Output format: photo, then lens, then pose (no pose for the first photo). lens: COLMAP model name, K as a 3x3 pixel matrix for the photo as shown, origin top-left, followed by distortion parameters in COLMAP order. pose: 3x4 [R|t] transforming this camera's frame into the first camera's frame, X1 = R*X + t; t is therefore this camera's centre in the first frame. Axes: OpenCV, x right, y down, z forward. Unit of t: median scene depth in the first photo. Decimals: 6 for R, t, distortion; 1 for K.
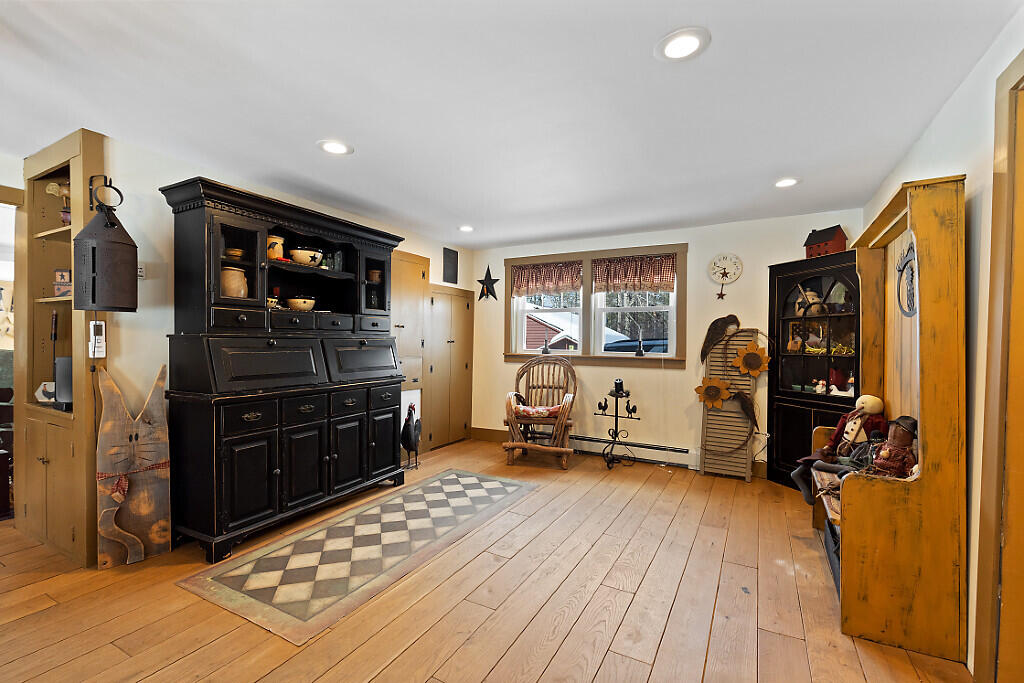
lens RADIAL K [[456.3, 0, 507.4], [0, 456.3, 345.0], [0, 0, 1]] dist [0.004148, -0.001883]
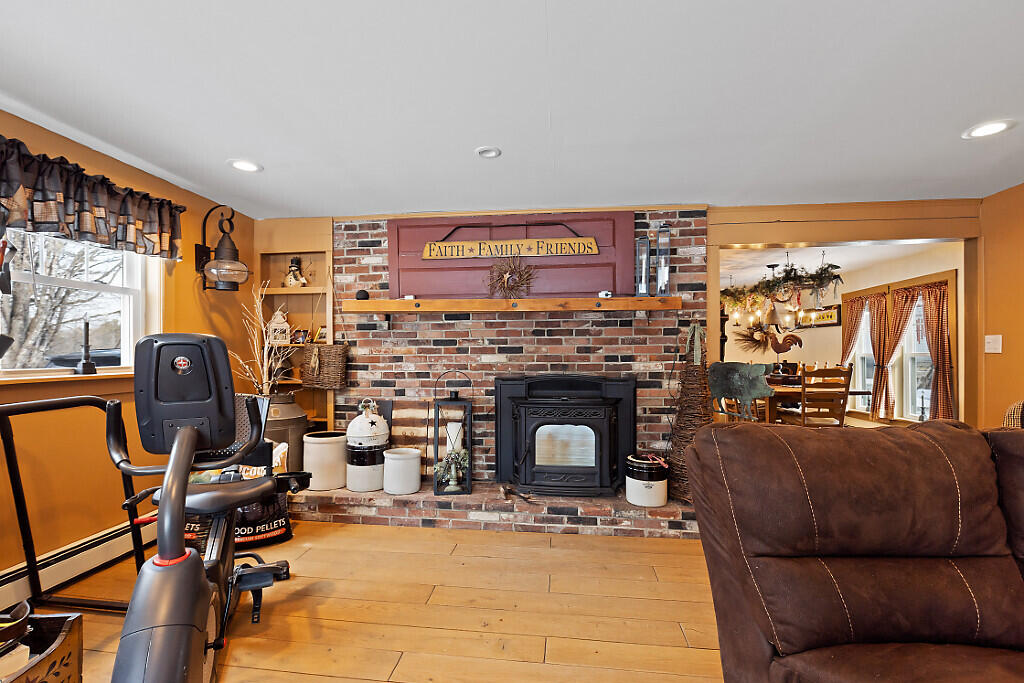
lens RADIAL K [[470.8, 0, 508.1], [0, 470.8, 358.0], [0, 0, 1]] dist [0.000971, -0.000411]
pose [[-0.389384, -0.013332, 0.920979, -1.452096], [0.006065, 0.999836, 0.017037, -0.017051], [-0.921055, 0.012220, -0.389240, 1.458693]]
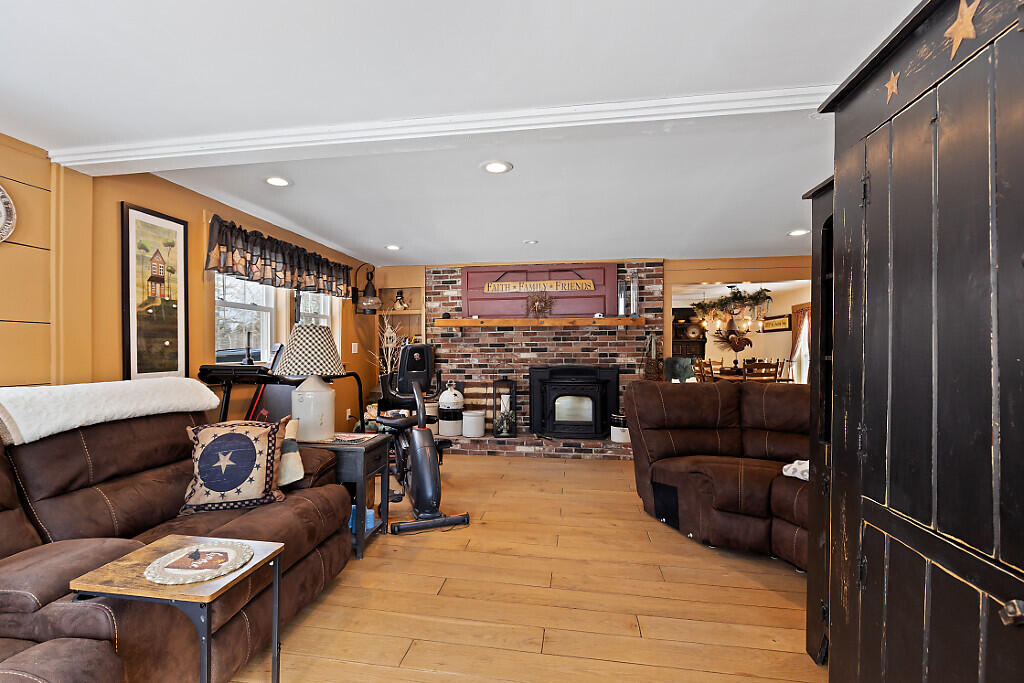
lens RADIAL K [[470.8, 0, 500.1], [0, 470.8, 357.1], [0, 0, 1]] dist [0.000971, -0.000411]
pose [[-0.345417, -0.012529, 0.938366, -1.949355], [0.007848, 0.999837, 0.016239, -0.019528], [-0.938417, 0.012974, -0.345262, 1.722685]]
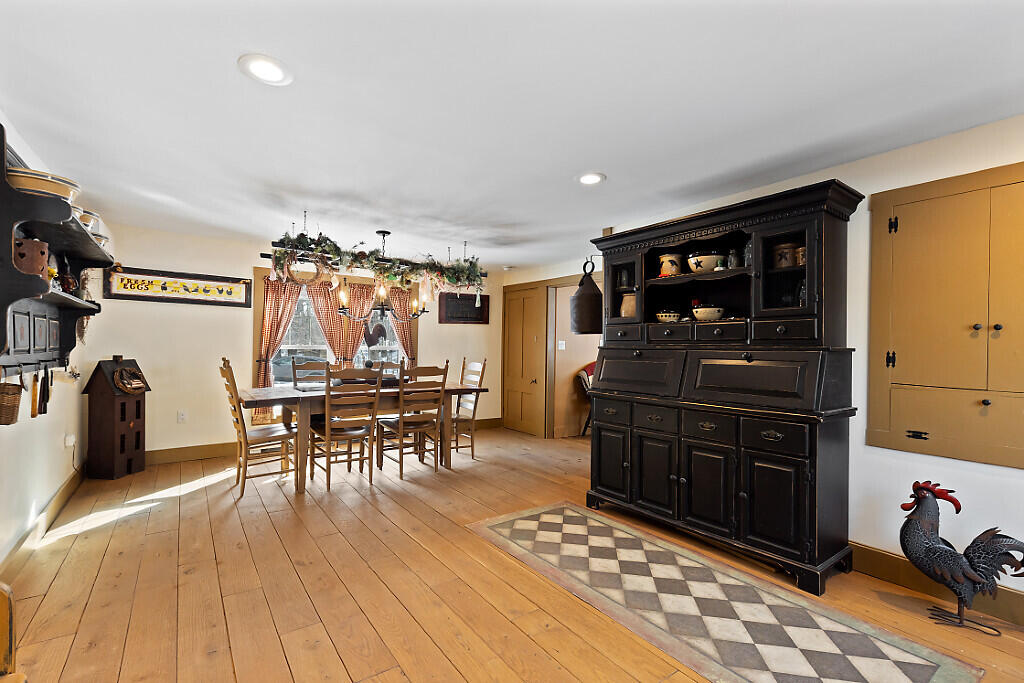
lens RADIAL K [[470.8, 0, 511.1], [0, 470.8, 348.7], [0, 0, 1]] dist [0.000971, -0.000411]
pose [[-0.440627, -0.012037, -0.897610, 0.484098], [-0.026241, 0.999656, -0.000523, -0.005284], [0.897307, 0.023324, -0.440791, 0.872818]]
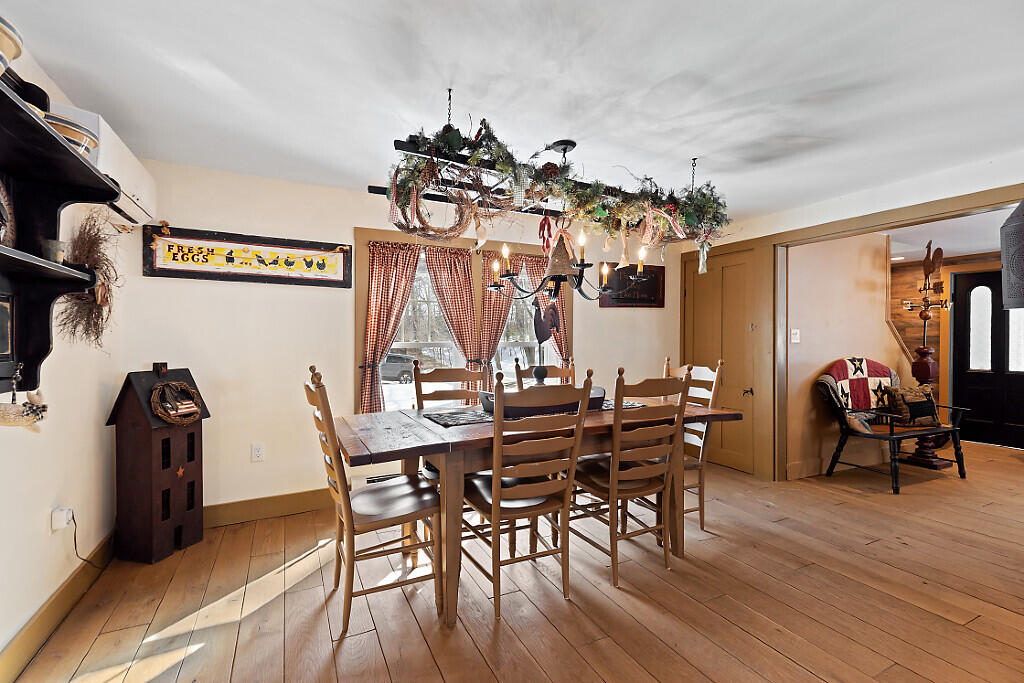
lens RADIAL K [[456.3, 0, 510.0], [0, 456.3, 341.8], [0, 0, 1]] dist [0.004148, -0.001883]
pose [[-0.574829, -0.006816, -0.818245, 0.171034], [-0.011191, 0.999937, -0.000468, -0.002626], [0.818197, 0.008888, -0.574869, 0.400347]]
